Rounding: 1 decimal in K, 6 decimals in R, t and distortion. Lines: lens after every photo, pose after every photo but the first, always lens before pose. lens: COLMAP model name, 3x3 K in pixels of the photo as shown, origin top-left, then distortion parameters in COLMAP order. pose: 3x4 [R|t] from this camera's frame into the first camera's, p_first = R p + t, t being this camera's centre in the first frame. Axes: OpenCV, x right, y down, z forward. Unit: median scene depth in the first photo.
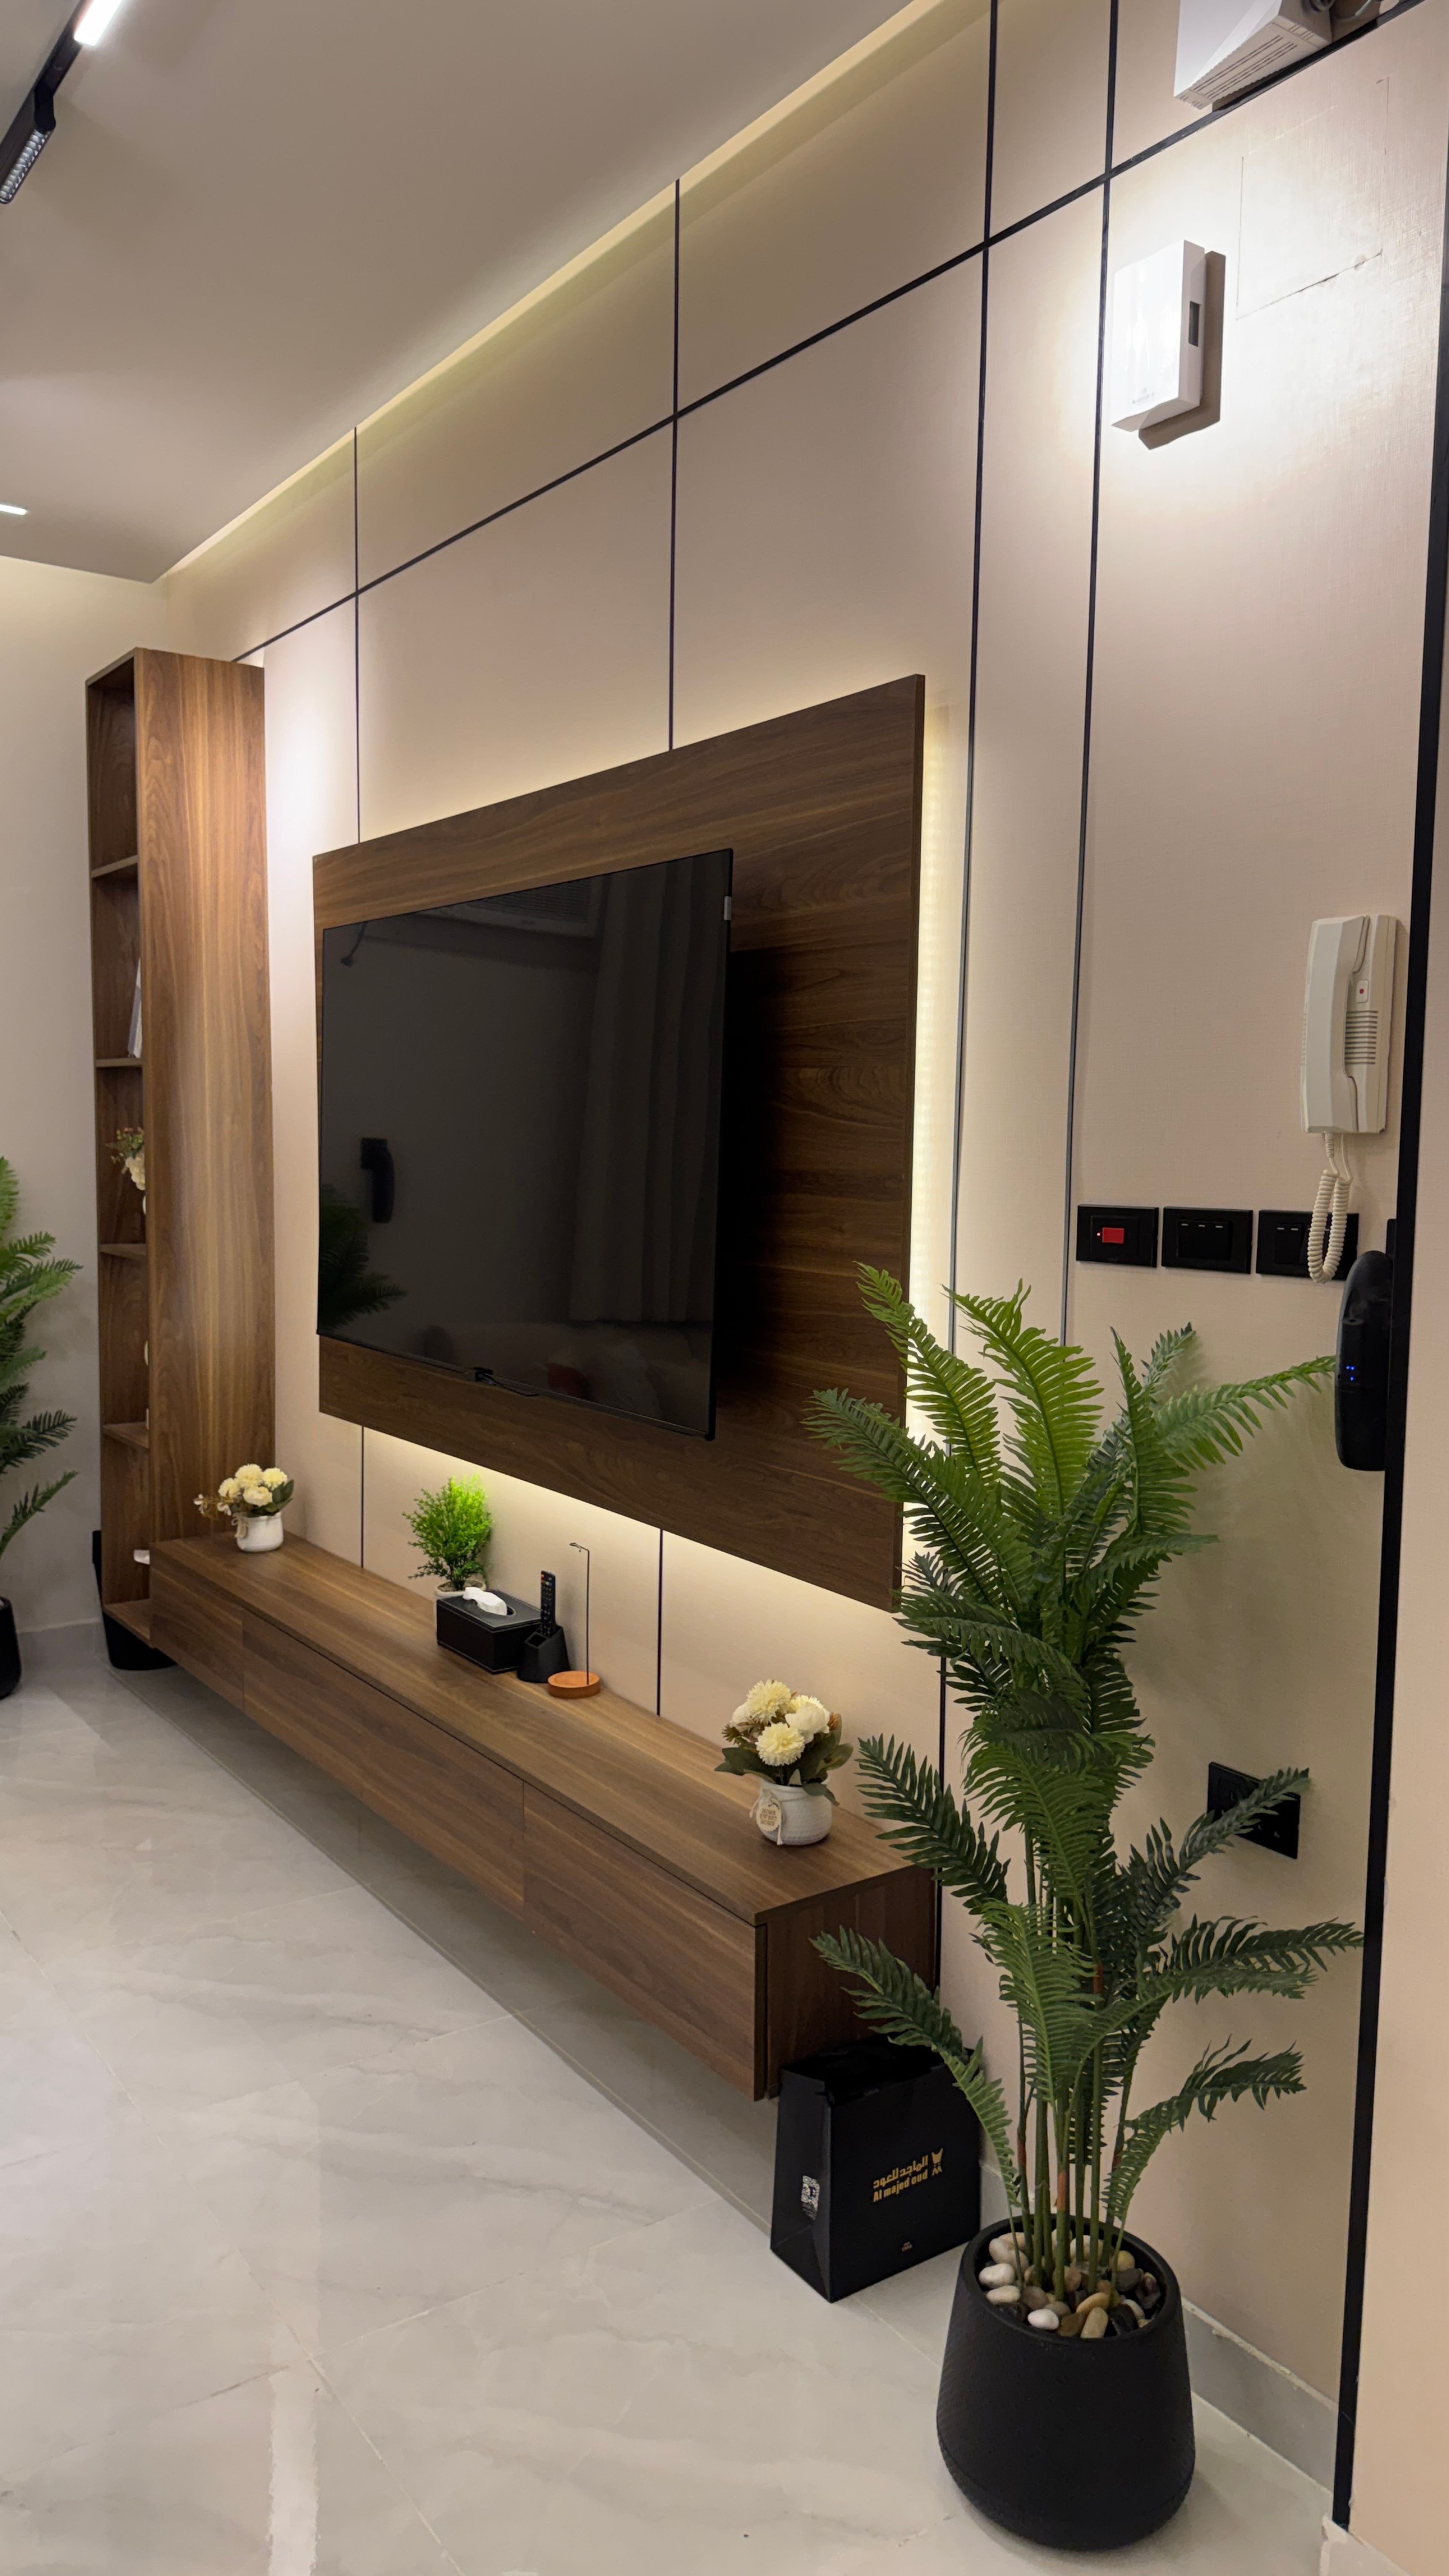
lens RADIAL K [[1819.9, 0, 724.5], [0, 1819.9, 1288.0], [0, 0, 1]] dist [0.076123, 0.000245]
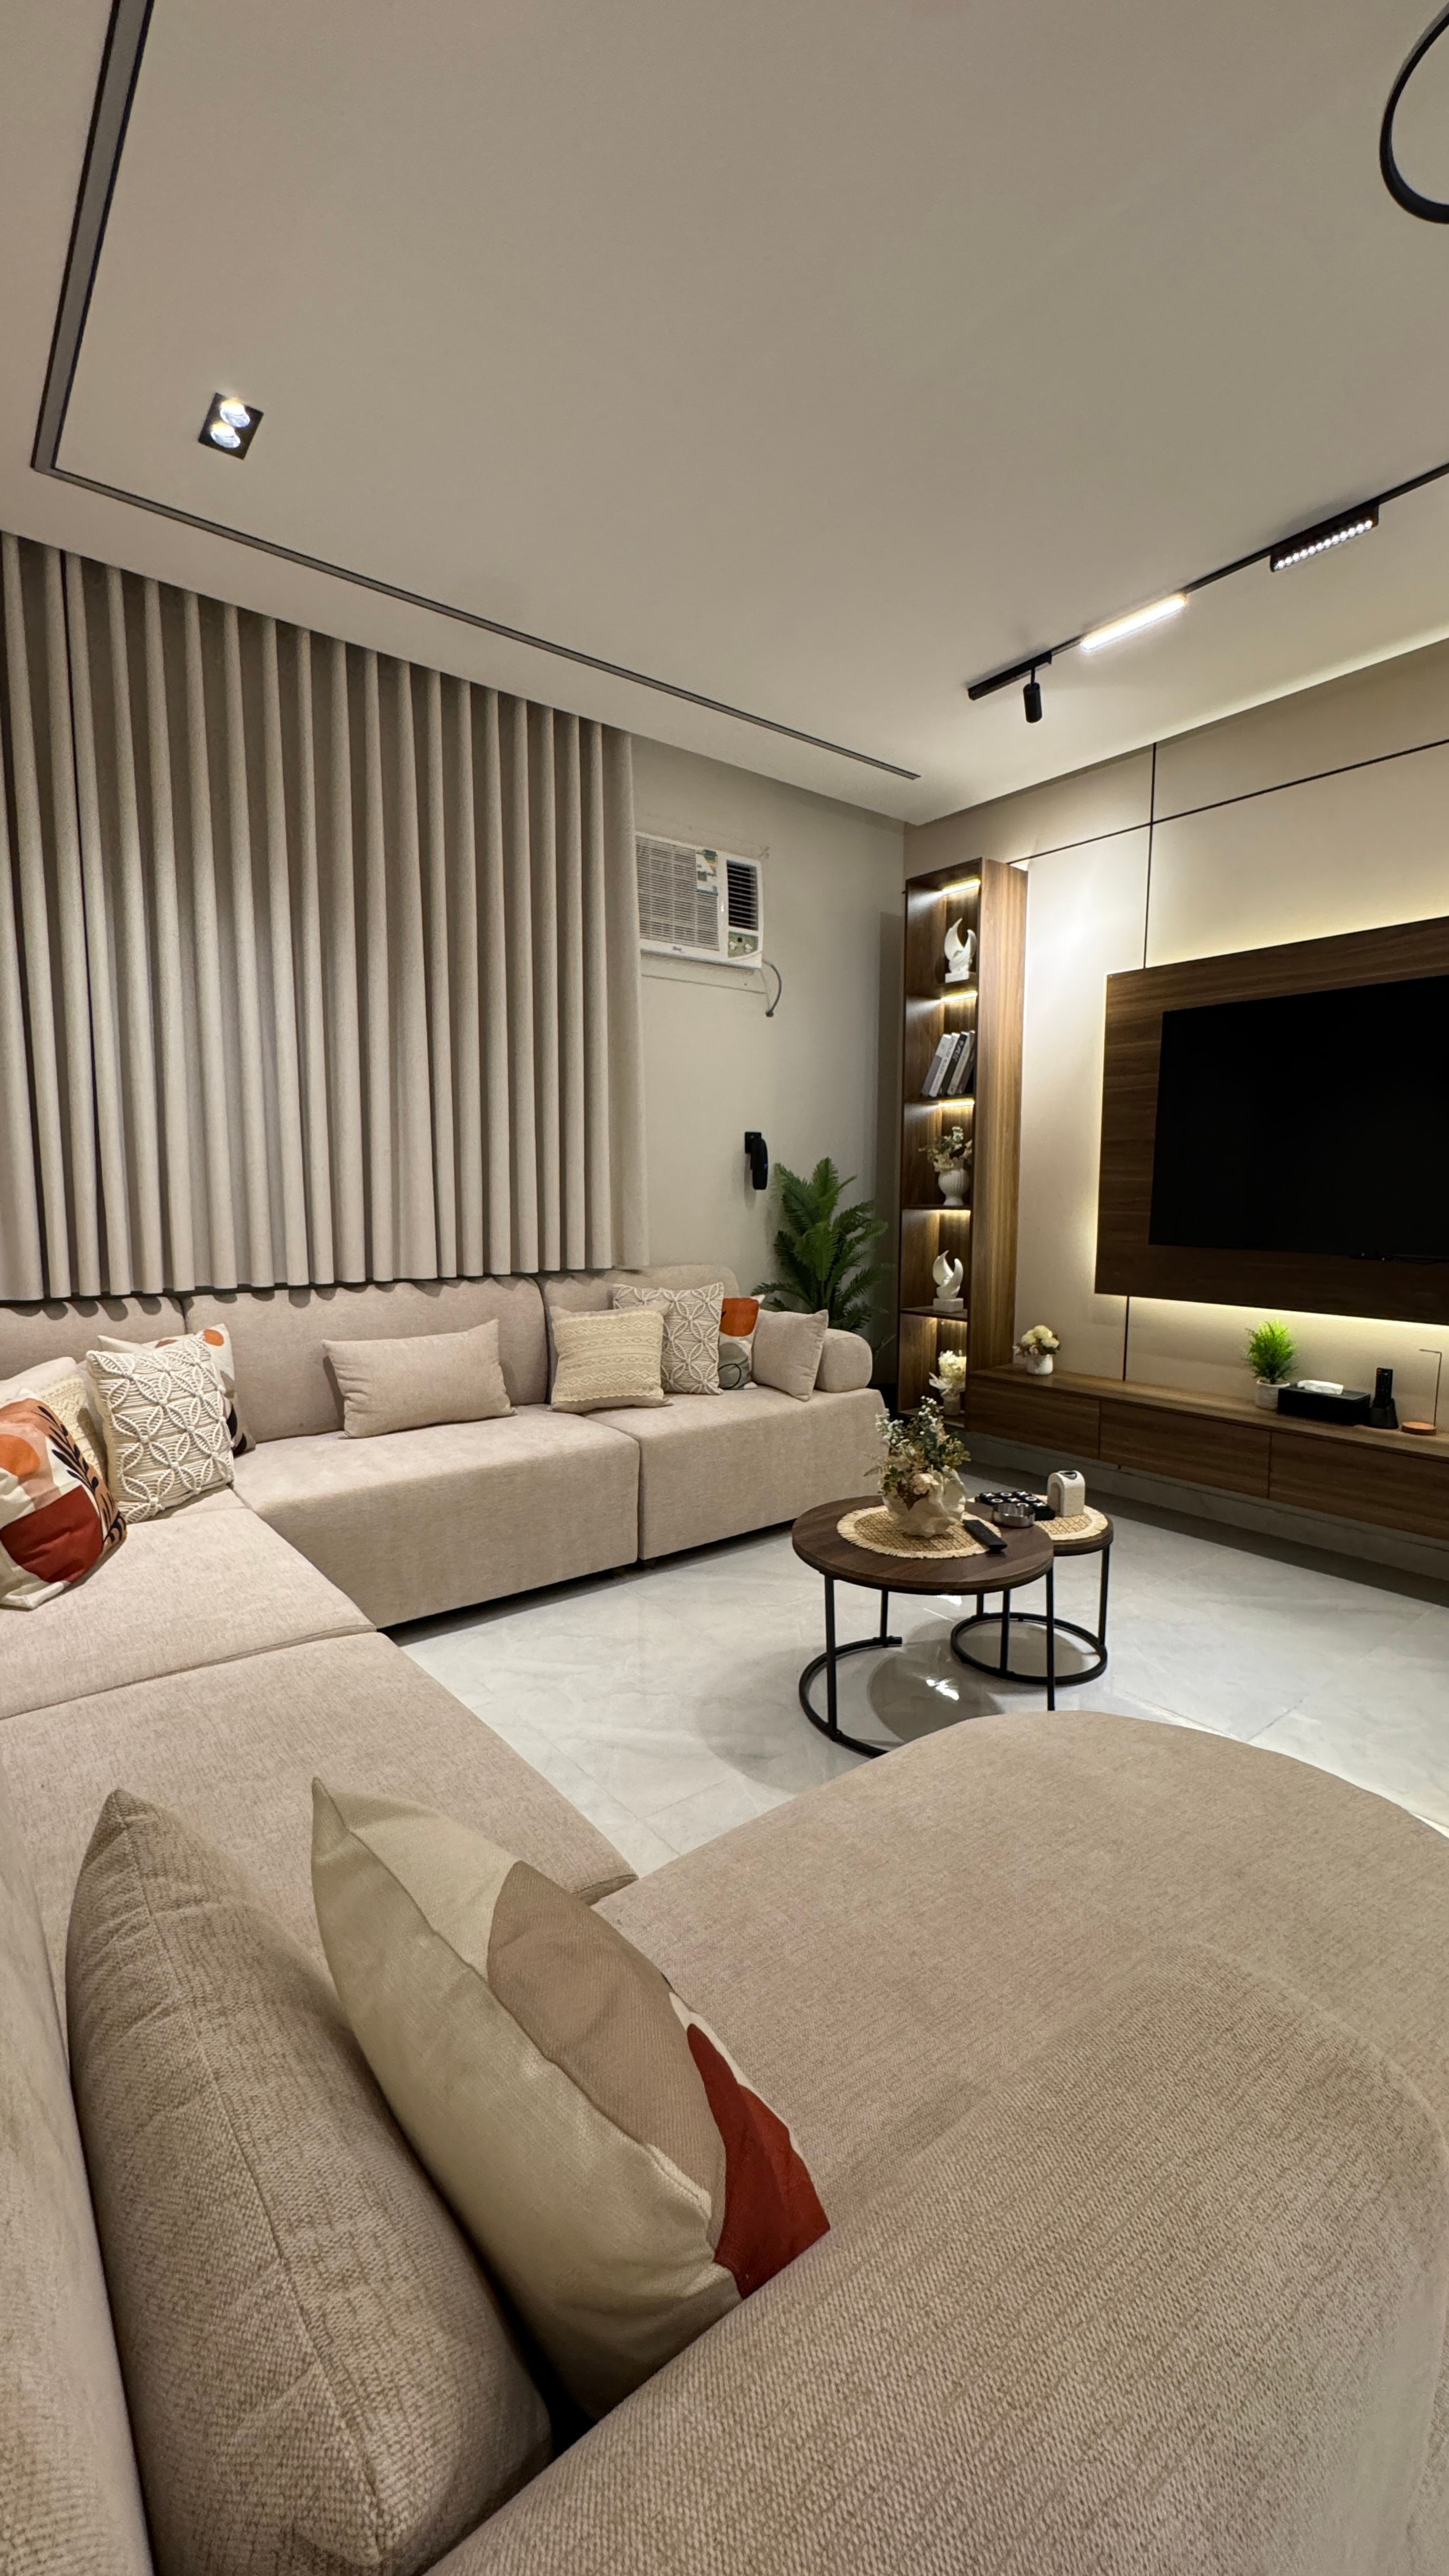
lens RADIAL K [[1030.6, 0, 724.5], [0, 1030.6, 1288.0], [0, 0, 1]] dist [-0.001728, -0.000172]
pose [[0.997925, -0.024393, 0.059596, -0.709282], [0.023004, 0.999450, 0.023885, 0.035285], [-0.060145, -0.022465, 0.997937, 0.036106]]
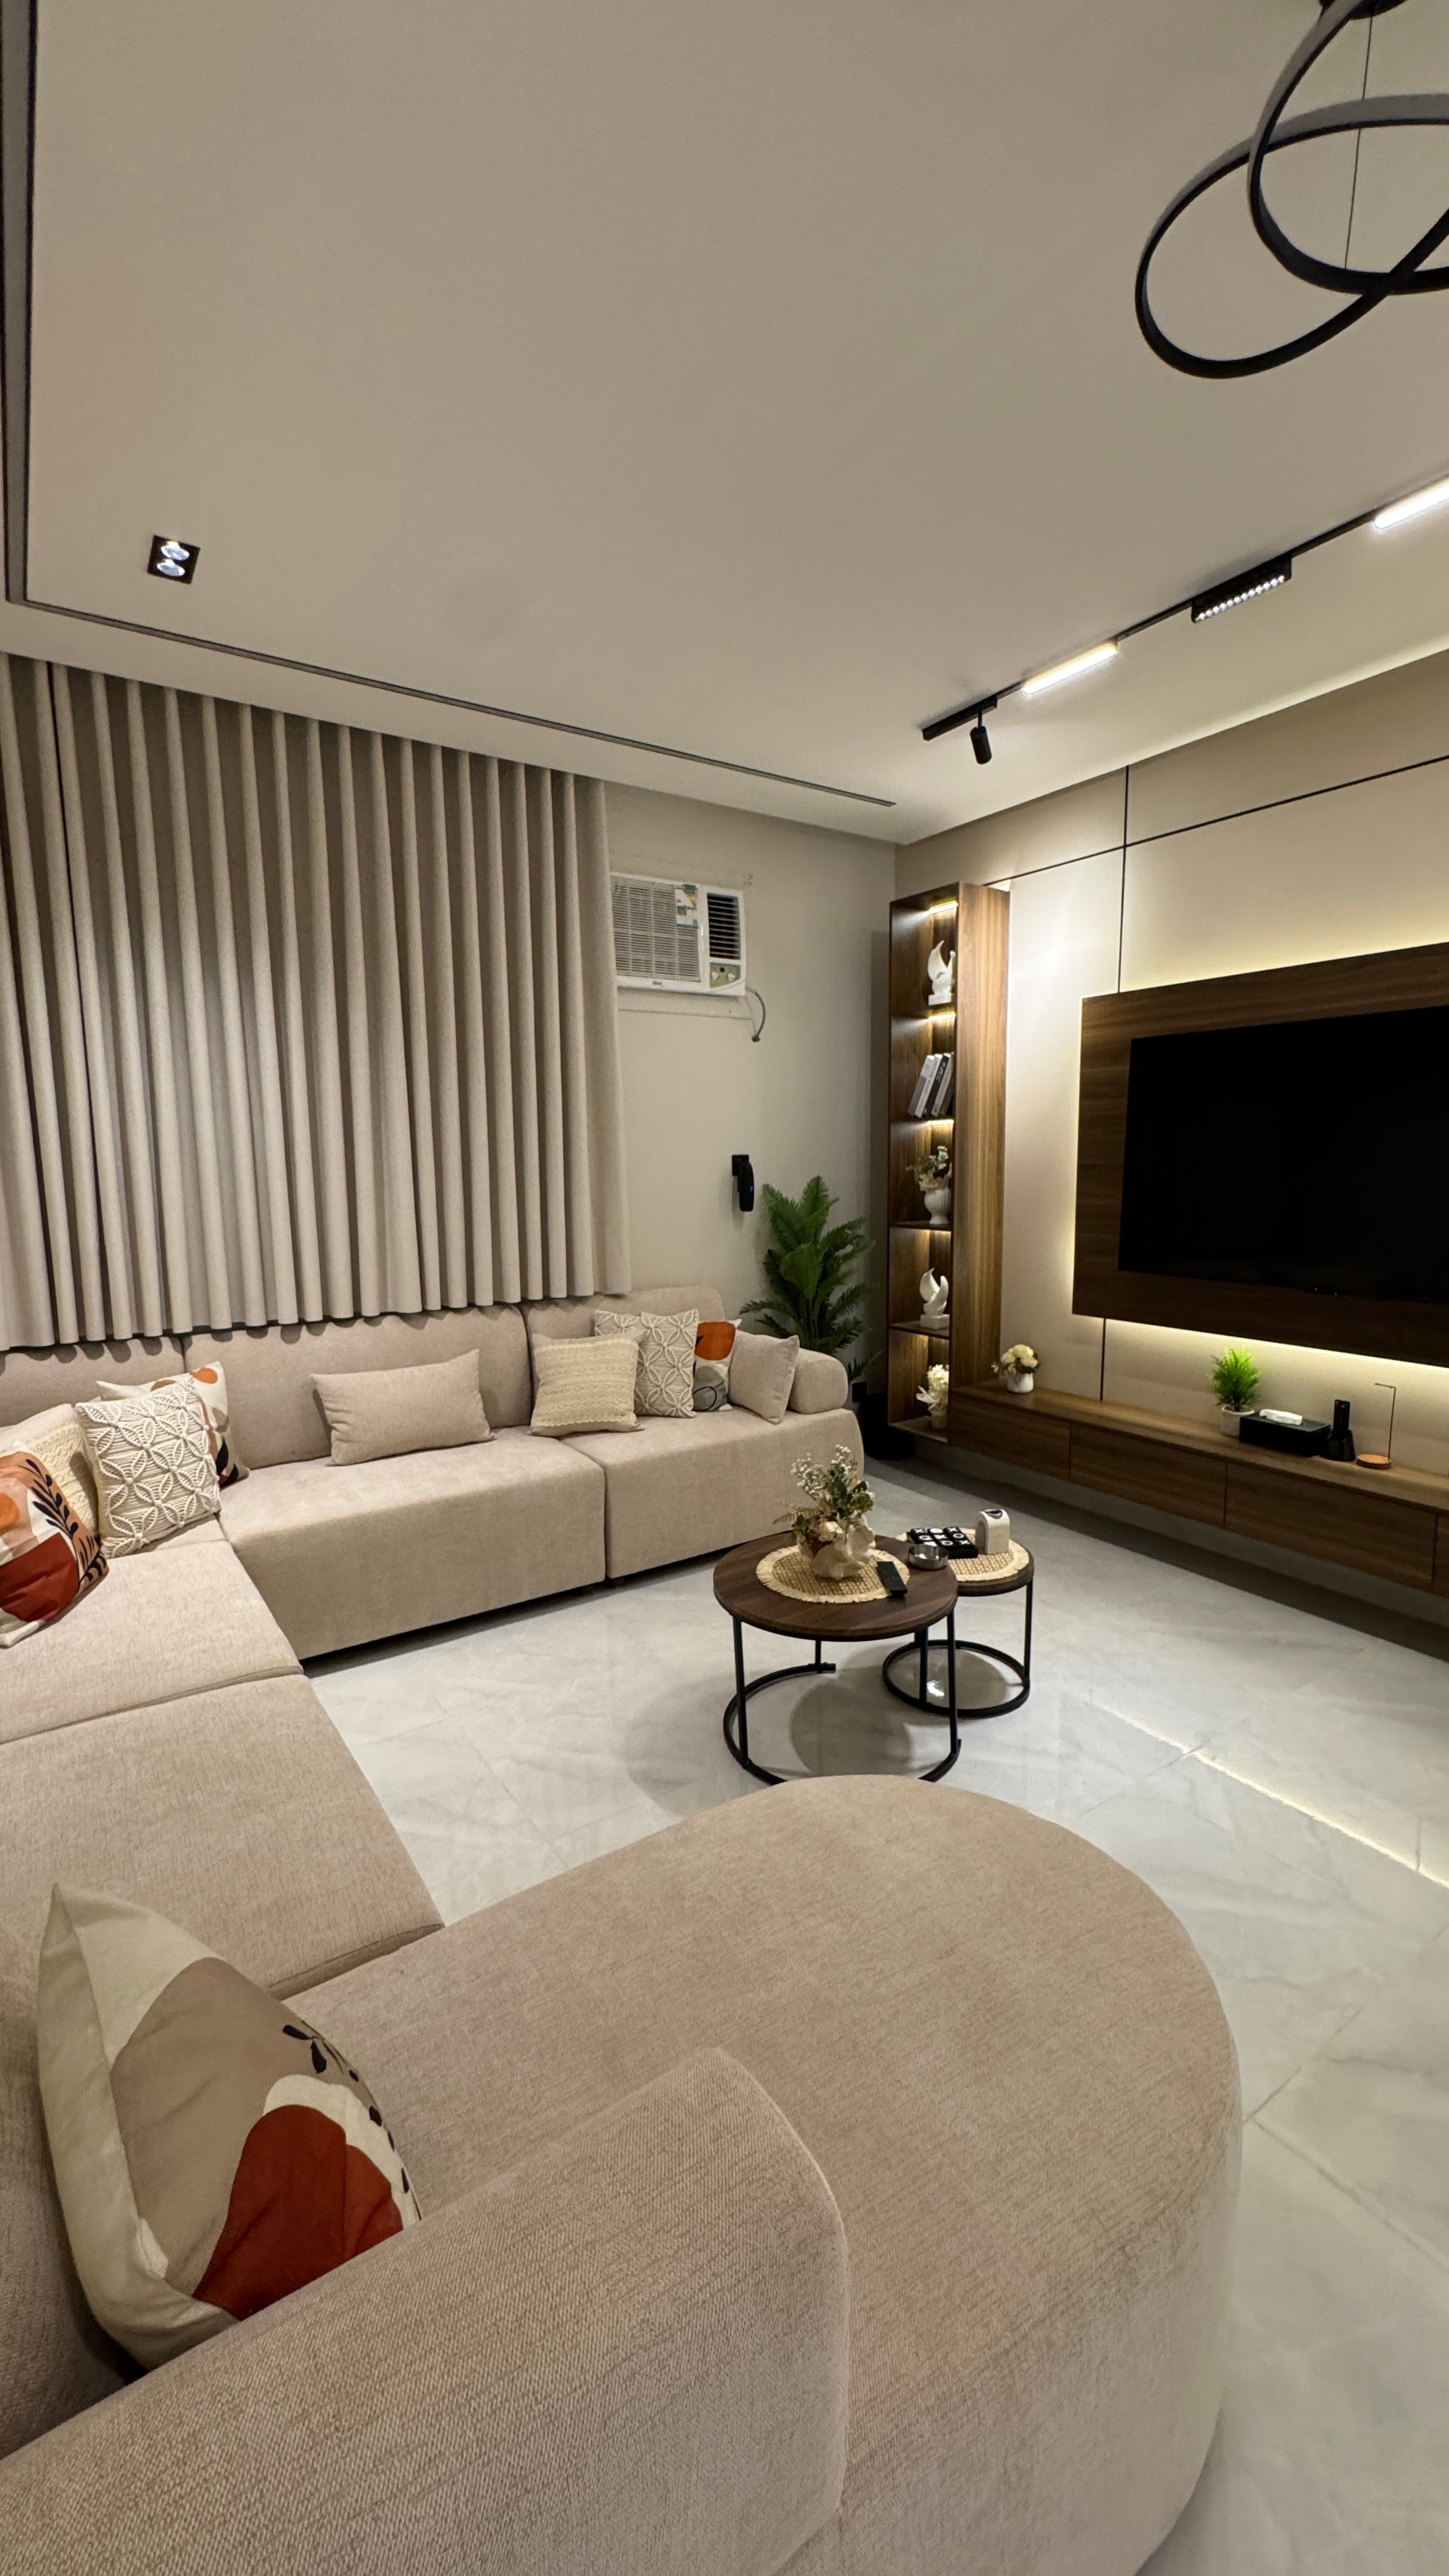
lens RADIAL K [[1030.6, 0, 724.5], [0, 1030.6, 1288.0], [0, 0, 1]] dist [-0.001728, -0.000172]
pose [[0.999408, -0.030619, -0.015720, -0.606147], [0.031387, 0.998194, 0.051224, -0.020661], [0.014124, -0.051687, 0.998563, -0.004424]]
